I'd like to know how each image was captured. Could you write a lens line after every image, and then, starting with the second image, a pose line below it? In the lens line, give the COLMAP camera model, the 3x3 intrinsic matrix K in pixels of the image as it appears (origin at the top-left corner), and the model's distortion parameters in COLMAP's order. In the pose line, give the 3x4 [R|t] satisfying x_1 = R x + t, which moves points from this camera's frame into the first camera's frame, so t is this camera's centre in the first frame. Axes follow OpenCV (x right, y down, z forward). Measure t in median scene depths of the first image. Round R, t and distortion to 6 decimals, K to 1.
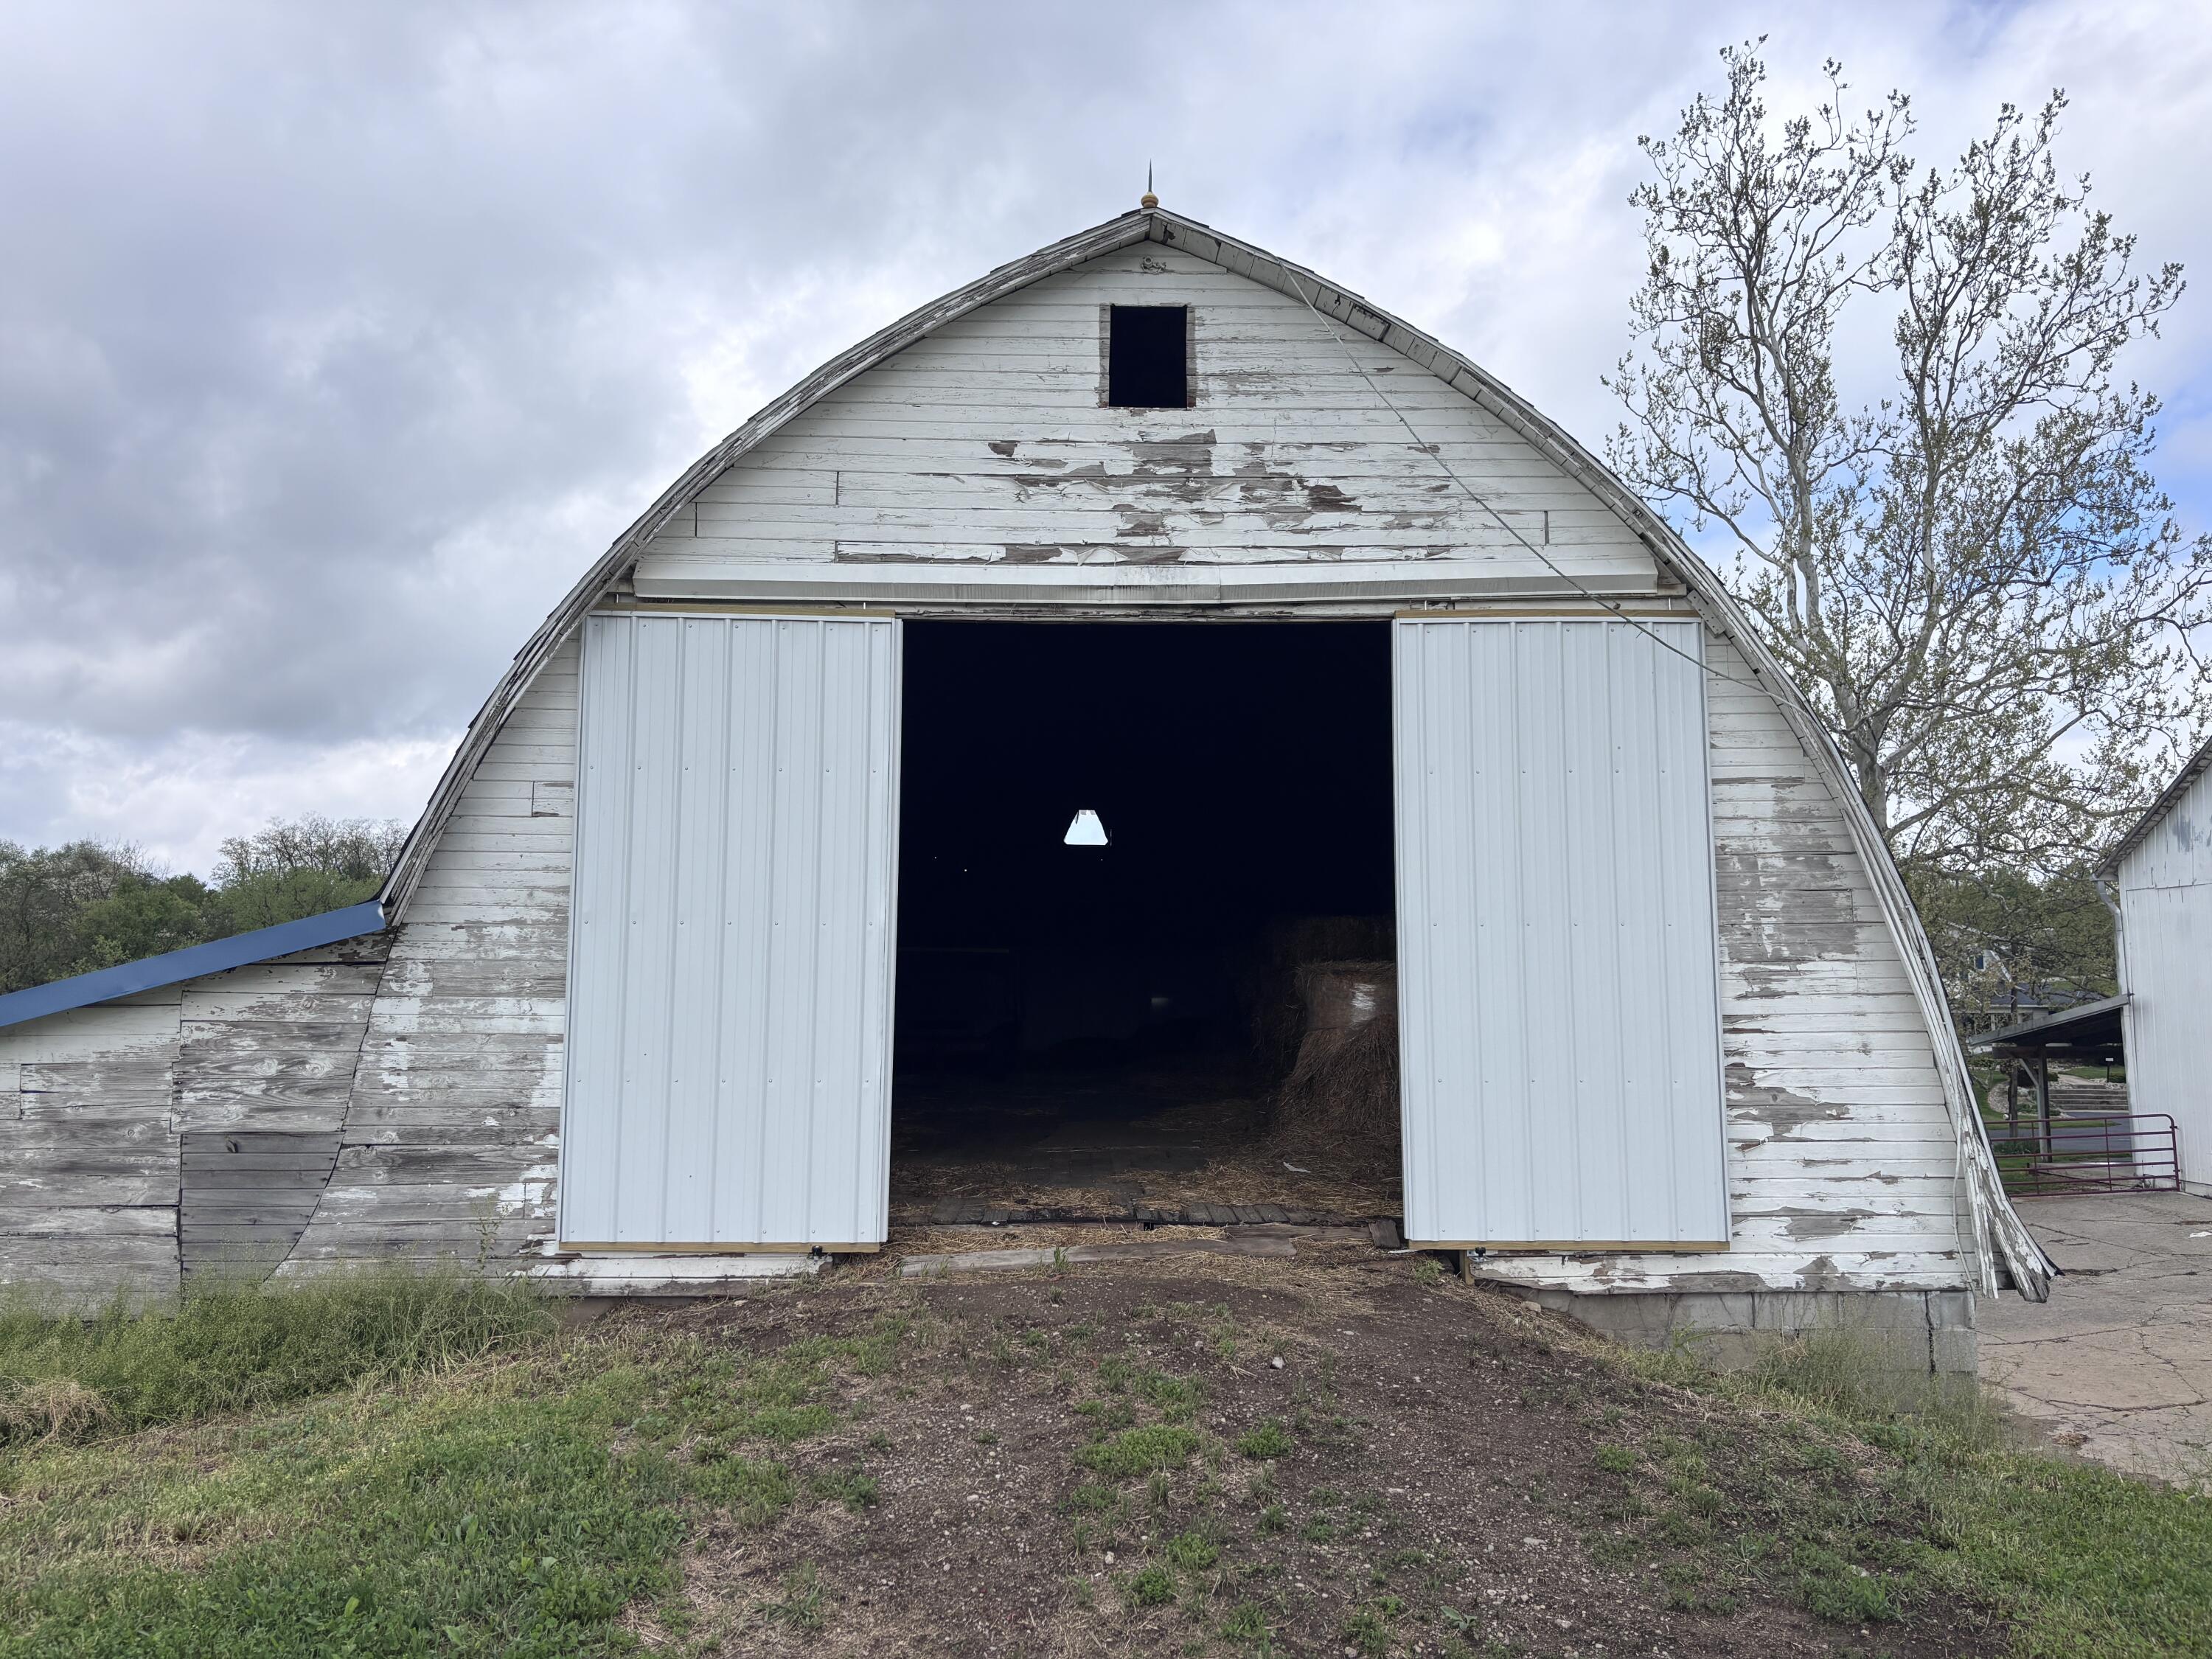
lens RADIAL K [[1623.9, 0, 1116.3], [0, 1623.9, 872.1], [0, 0, 1]] dist [0.005519, -0.003106]
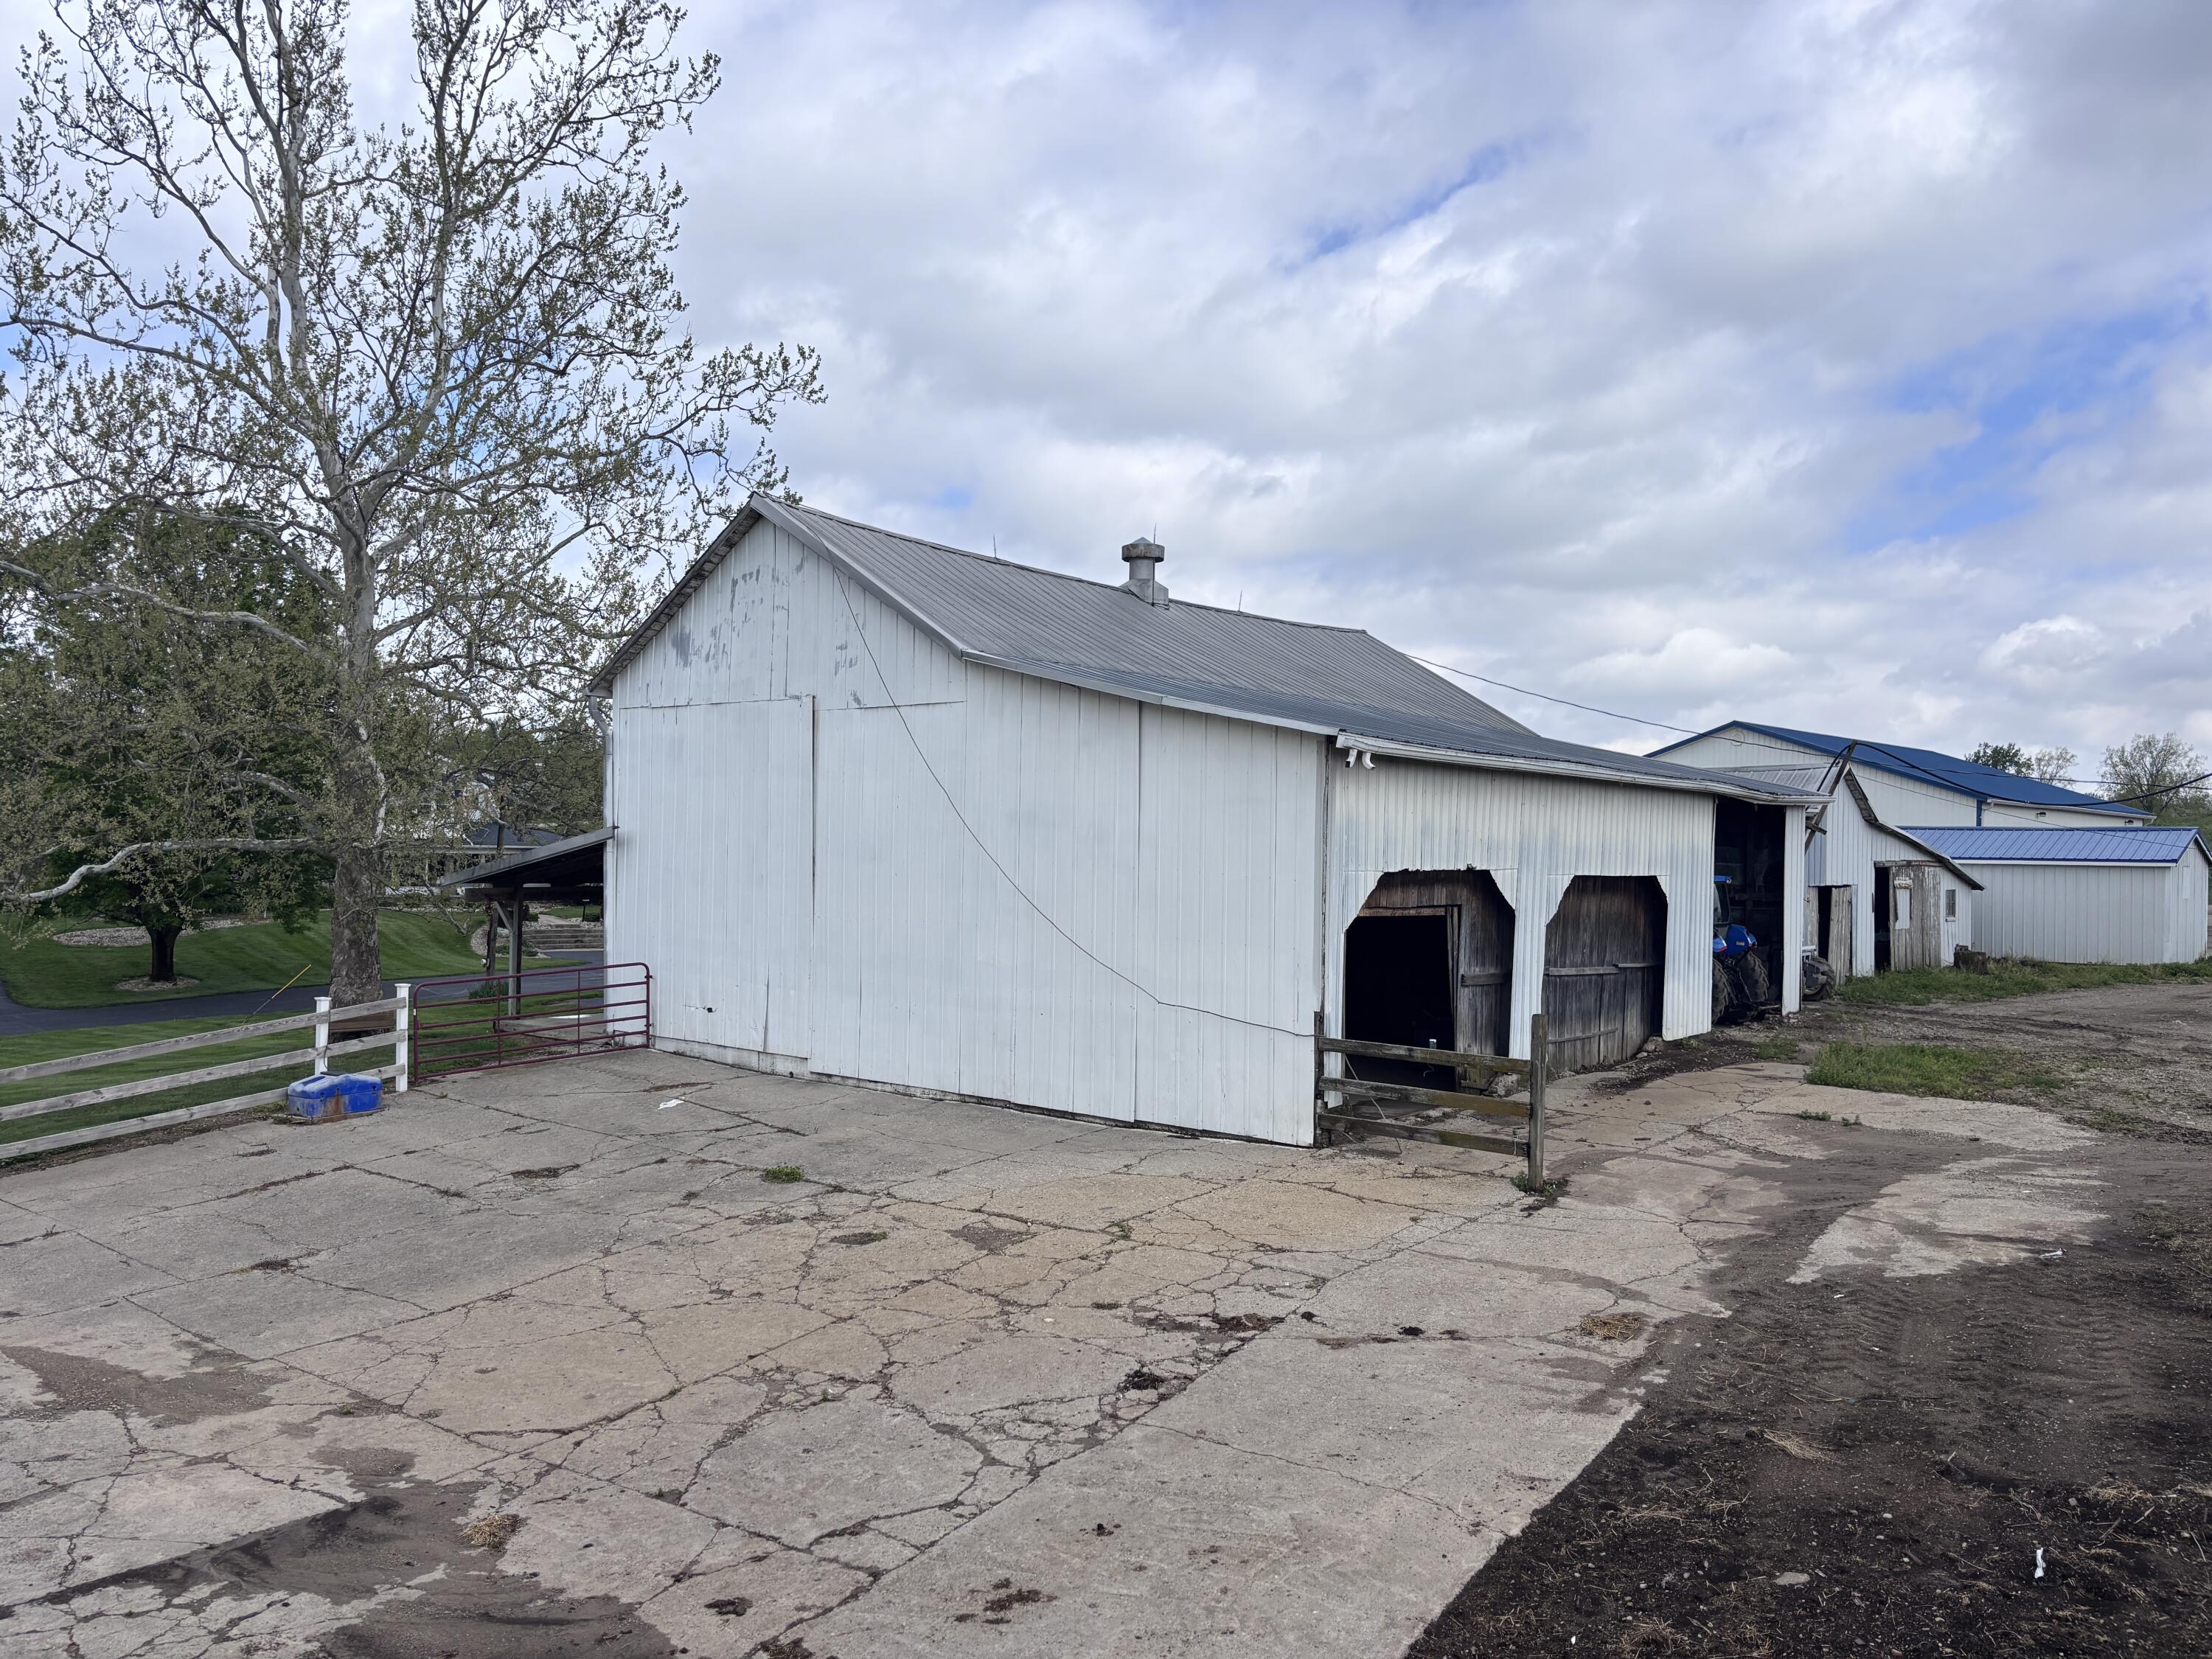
lens RADIAL K [[1623.9, 0, 1116.3], [0, 1623.9, 872.1], [0, 0, 1]] dist [0.005519, -0.003106]
pose [[0.651395, 0.015520, 0.758580, 0.095648], [-0.089825, 0.994337, 0.056790, 0.017957], [-0.753403, -0.105132, 0.649100, 0.159180]]
